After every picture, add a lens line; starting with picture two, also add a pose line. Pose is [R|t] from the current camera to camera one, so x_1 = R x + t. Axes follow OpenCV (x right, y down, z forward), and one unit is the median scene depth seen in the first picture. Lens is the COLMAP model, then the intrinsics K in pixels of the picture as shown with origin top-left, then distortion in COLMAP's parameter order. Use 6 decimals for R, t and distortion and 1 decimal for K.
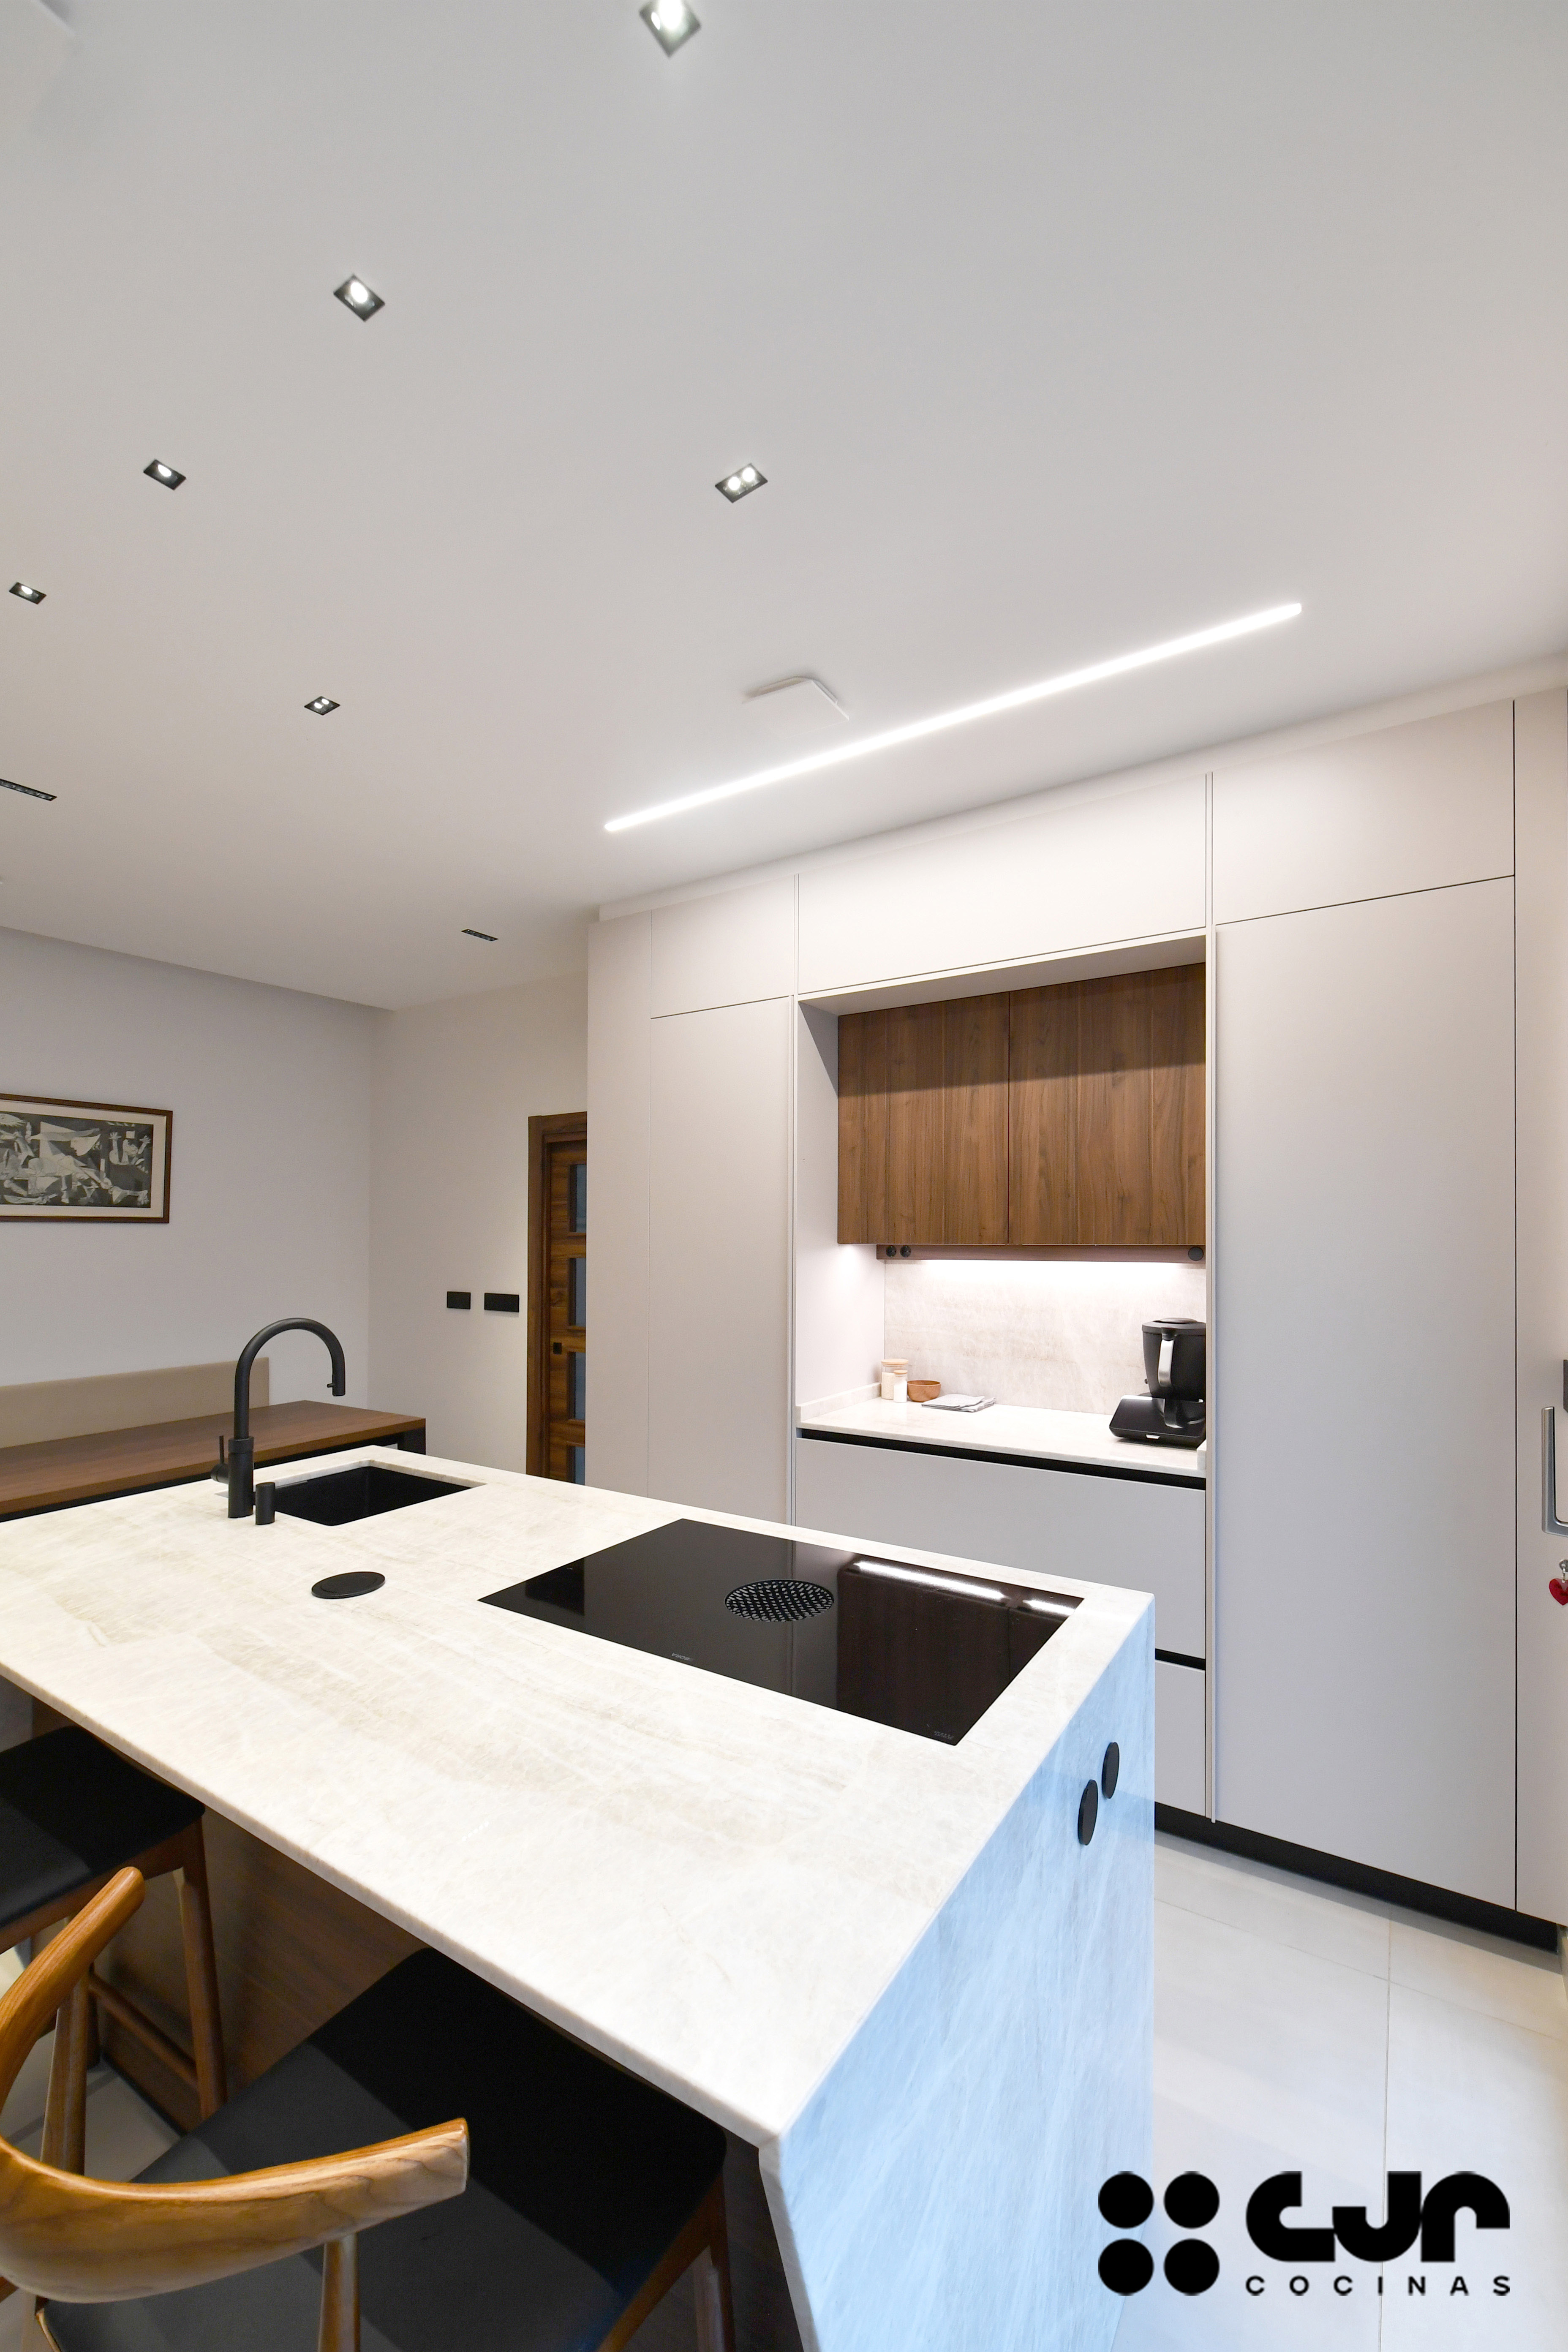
lens RADIAL K [[930.1, 0, 782.1], [0, 930.1, 1276.9], [0, 0, 1]] dist [0.005645, -0.002758]
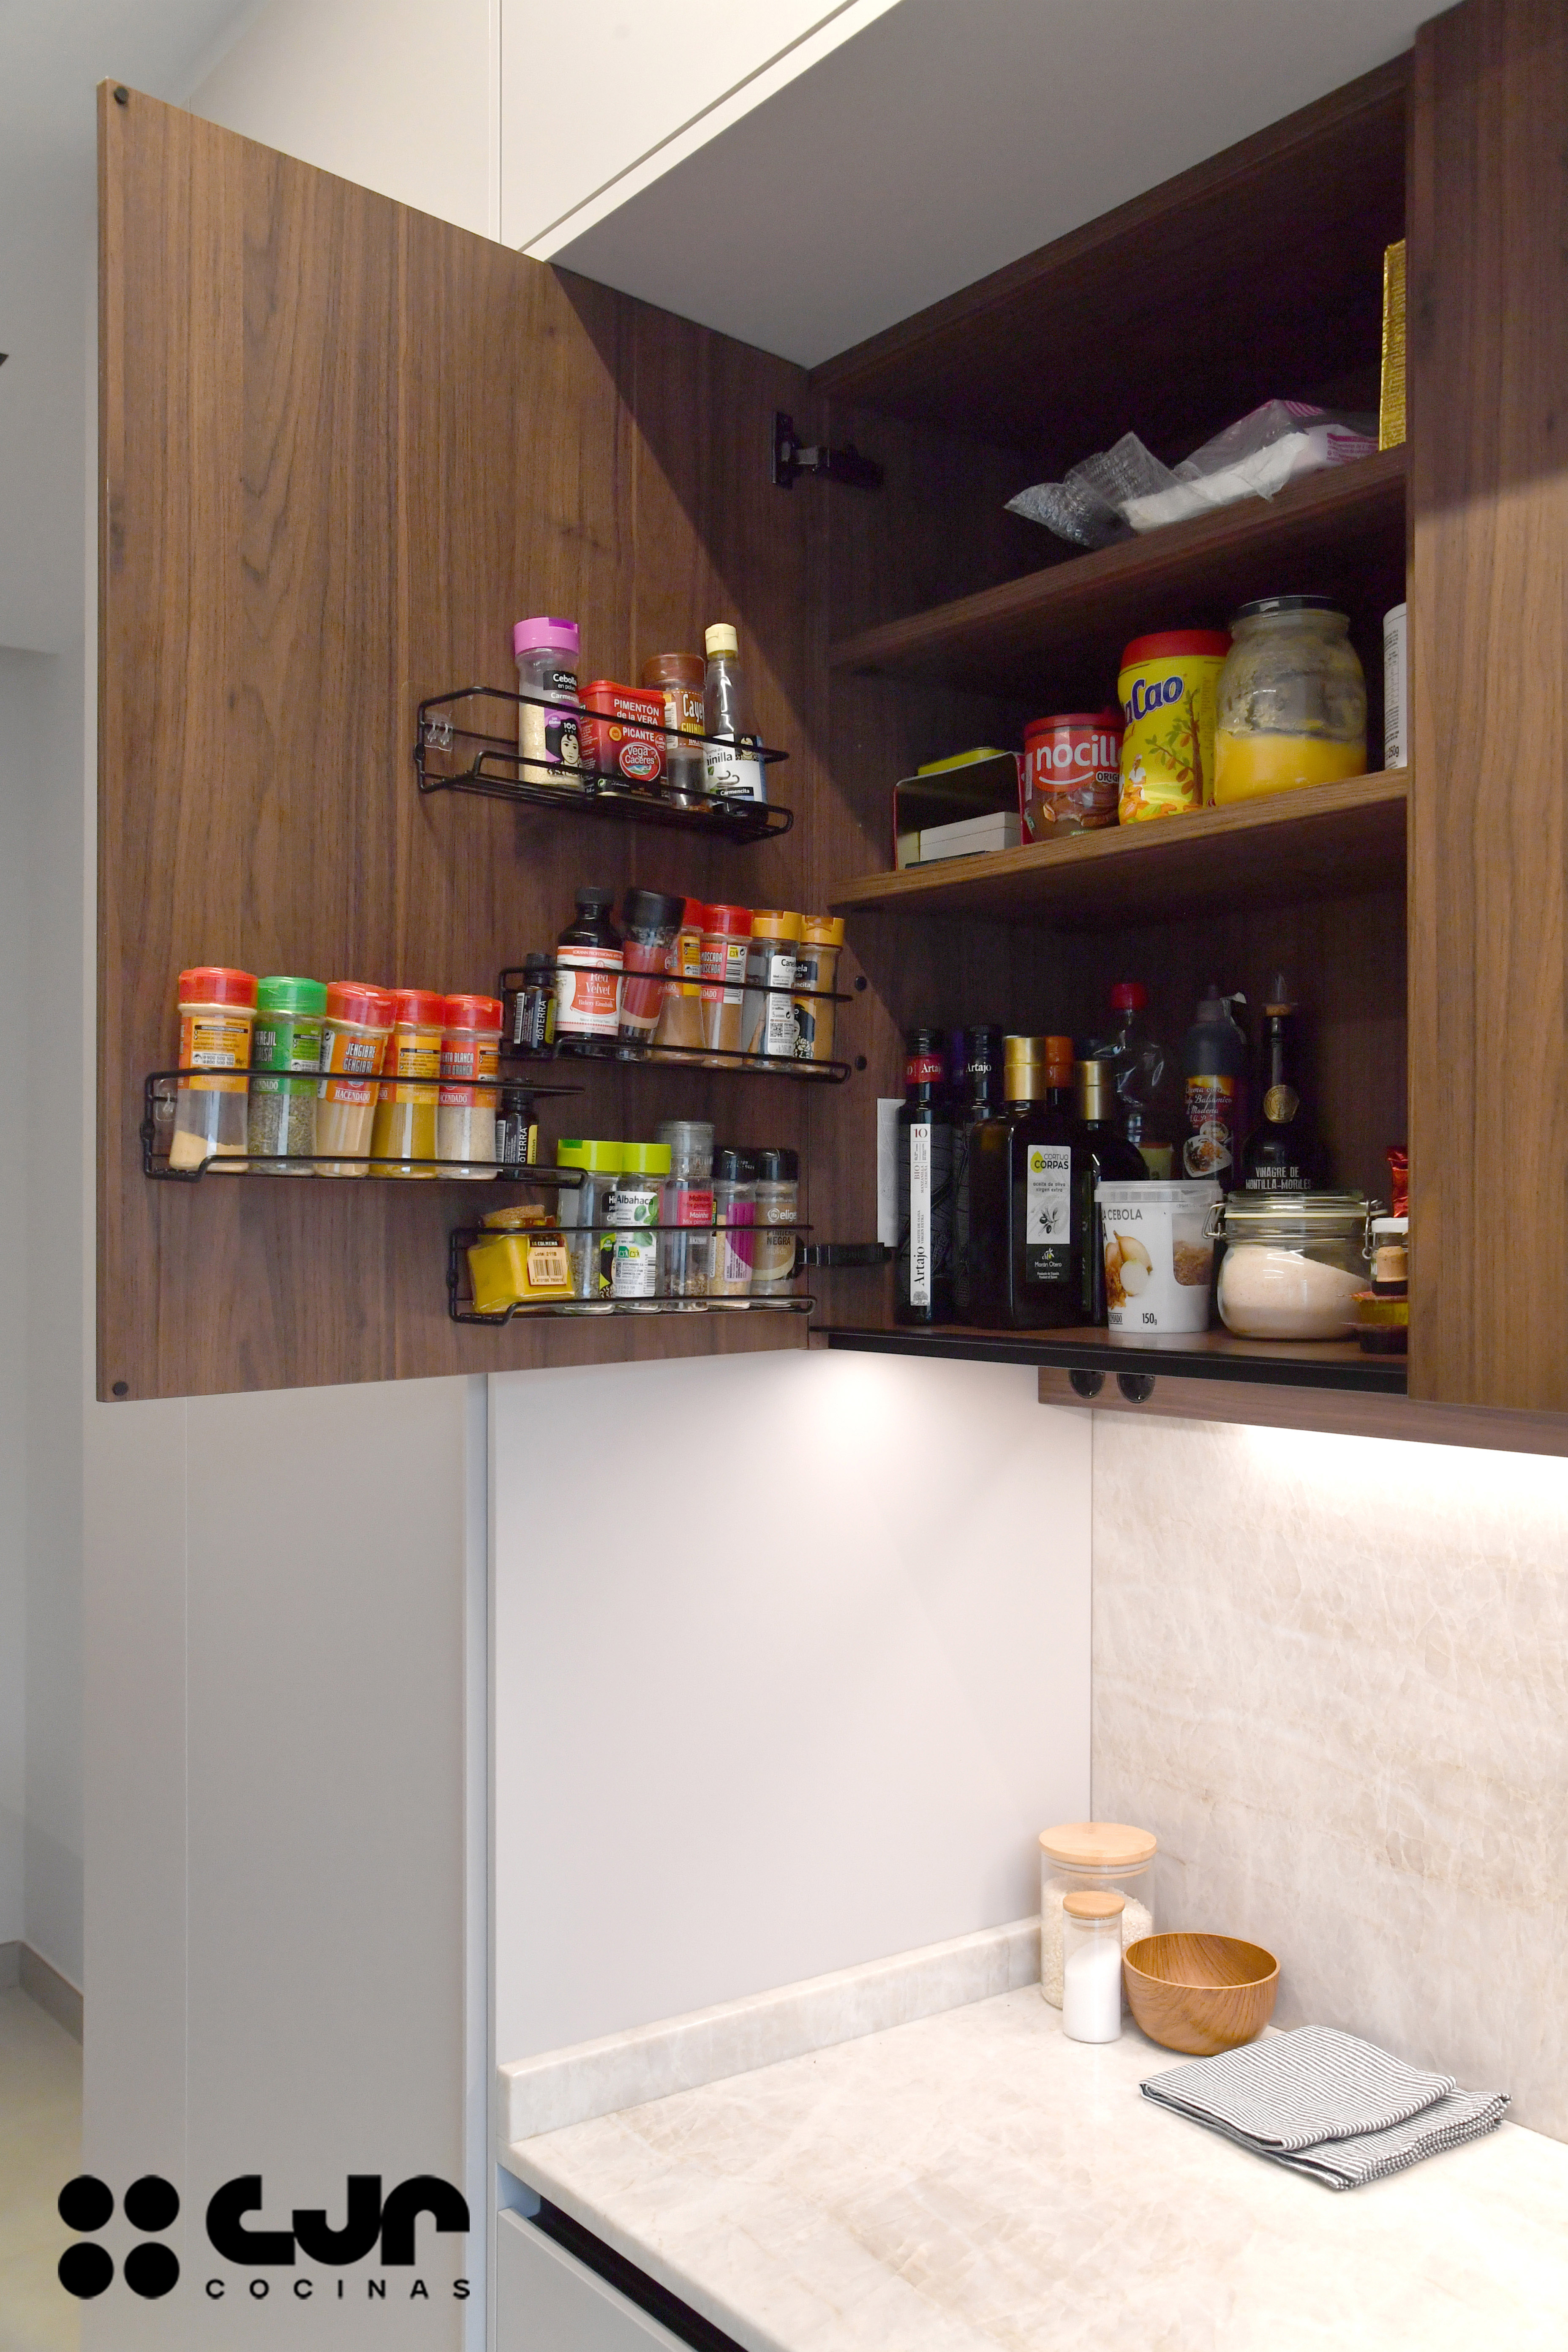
lens RADIAL K [[2022.0, 0, 831.6], [0, 2022.0, 1223.7], [0, 0, 1]] dist [-0.025773, 0.029133]
pose [[0.940701, 0.002503, -0.339227, 0.253779], [-0.018616, 0.998847, -0.044252, -0.043966], [0.338725, 0.047943, 0.939663, 0.554496]]
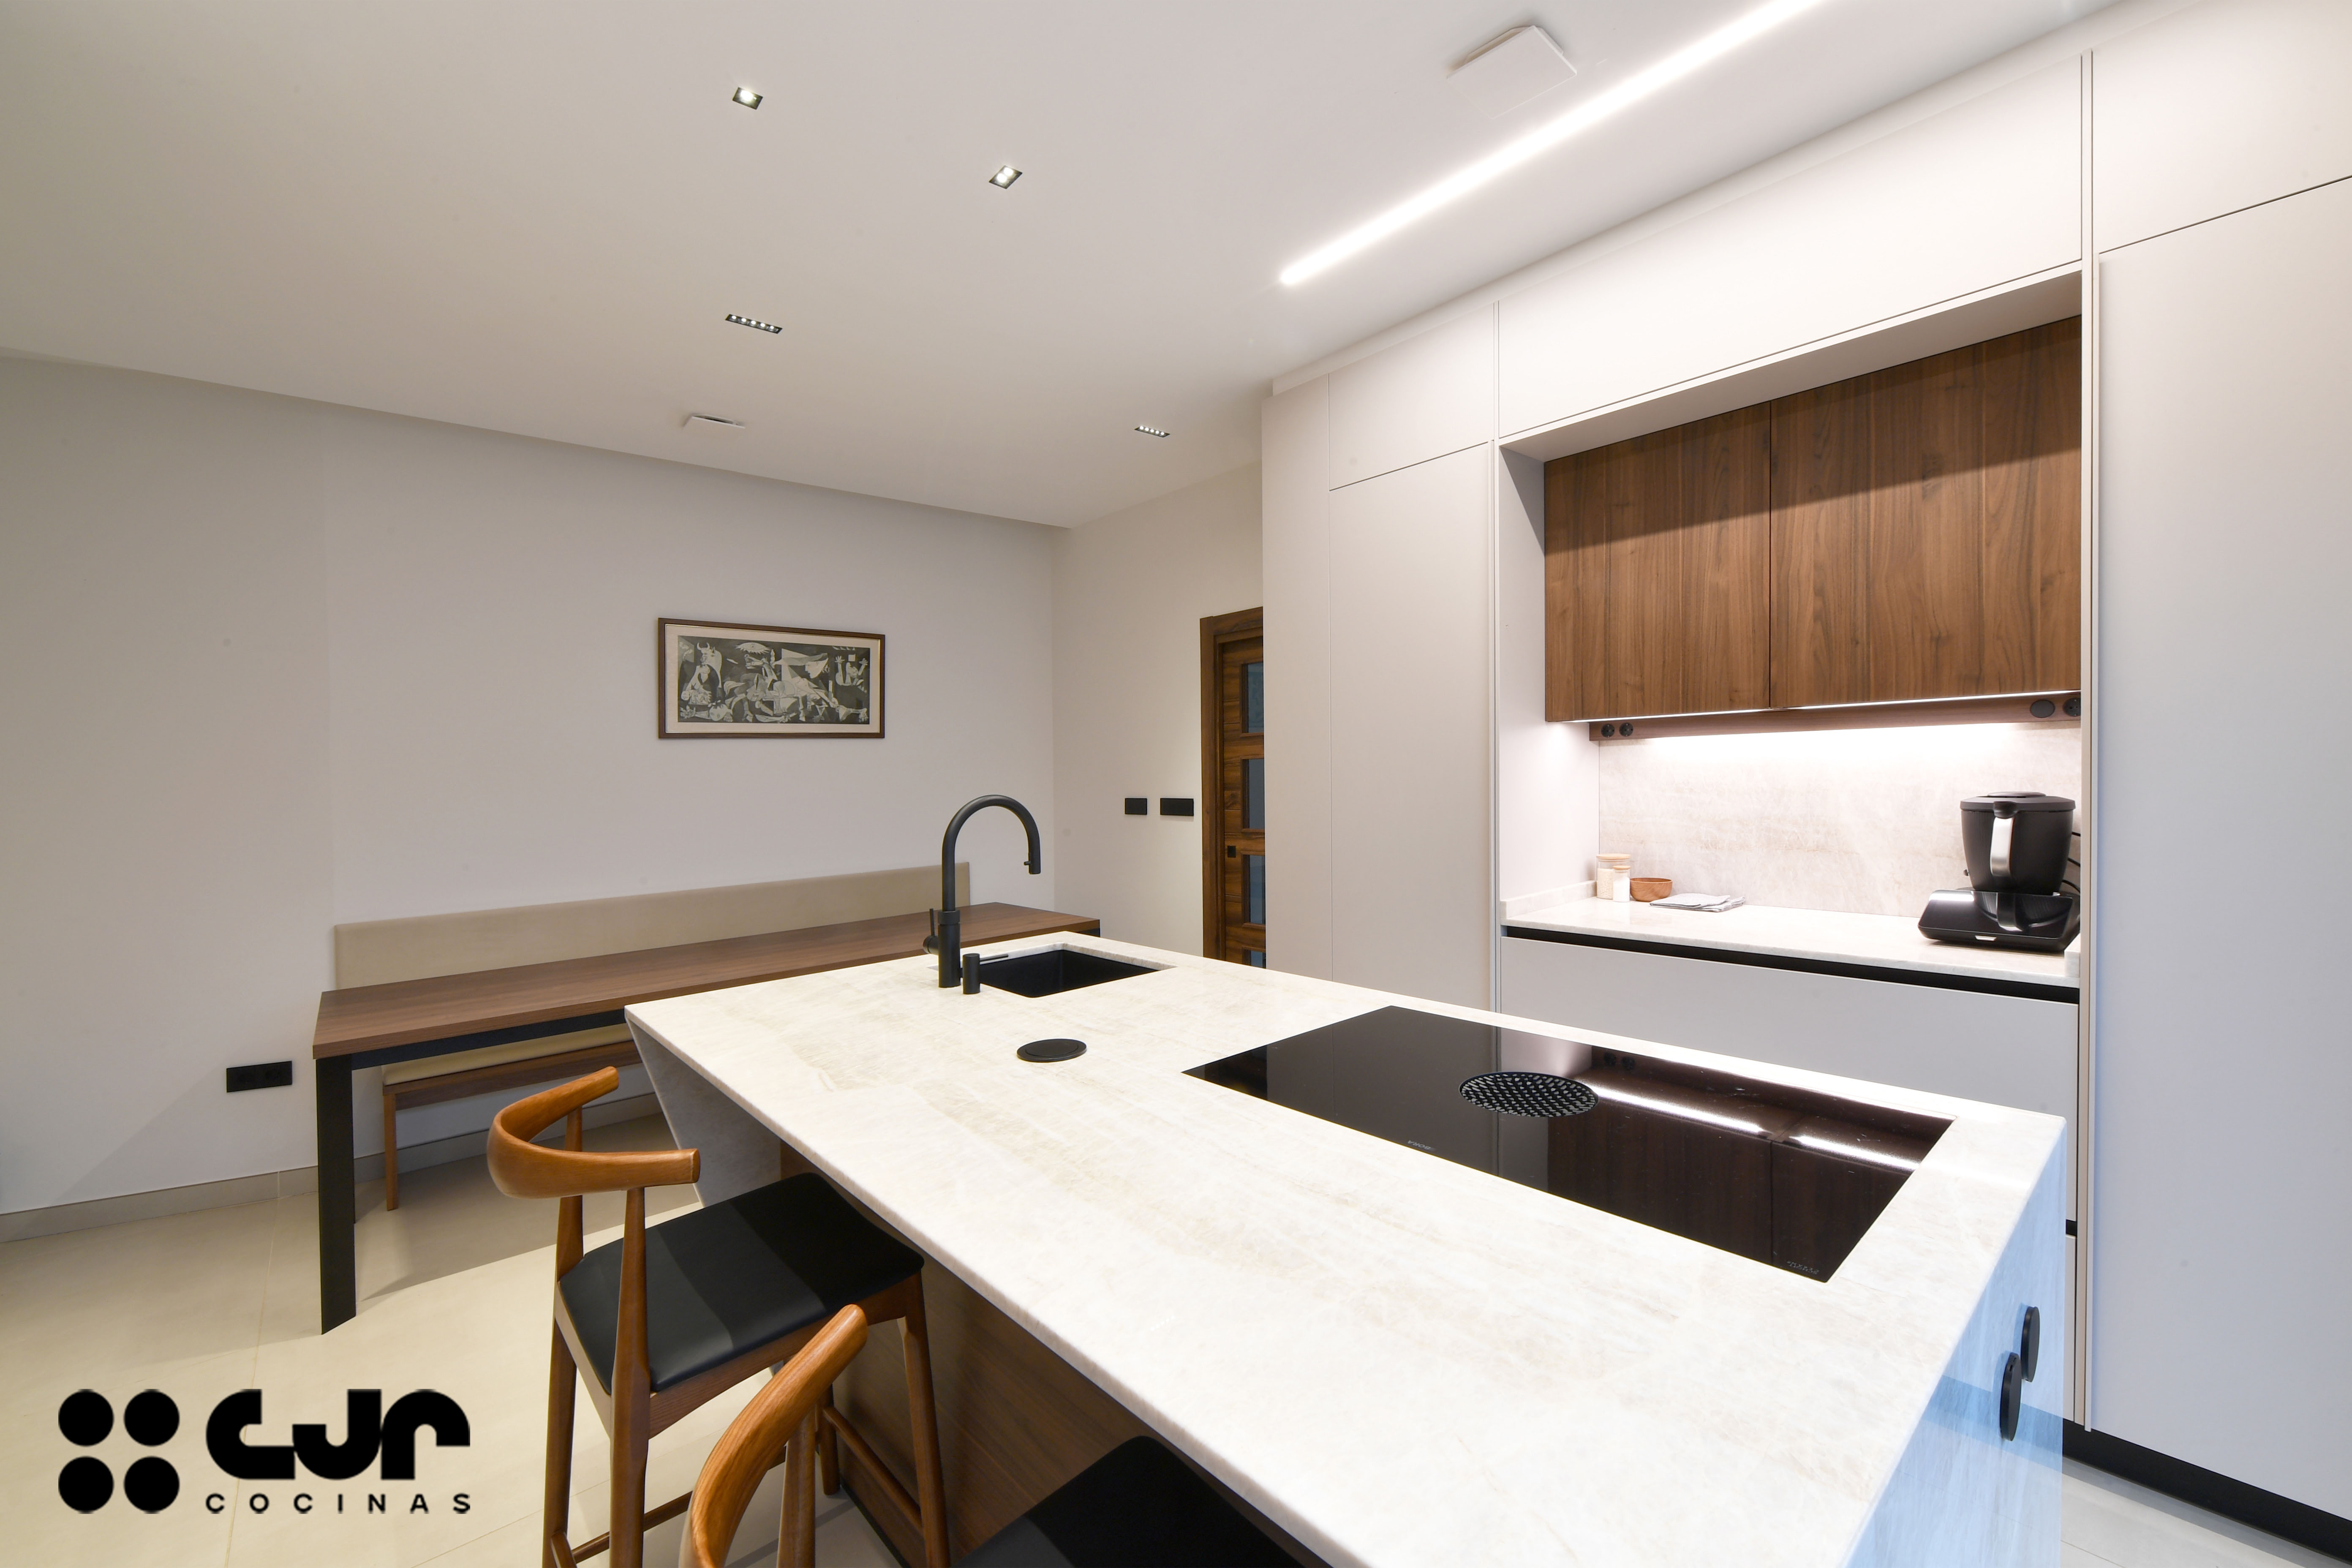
lens RADIAL K [[930.1, 0, 1187.9], [0, 930.1, 817.5], [0, 0, 1]] dist [0.005645, -0.002758]
pose [[0.963937, -0.014125, -0.265755, -0.035562], [0.017455, 0.999796, 0.010170, 0.042010], [0.265557, -0.014442, 0.963987, 0.056805]]
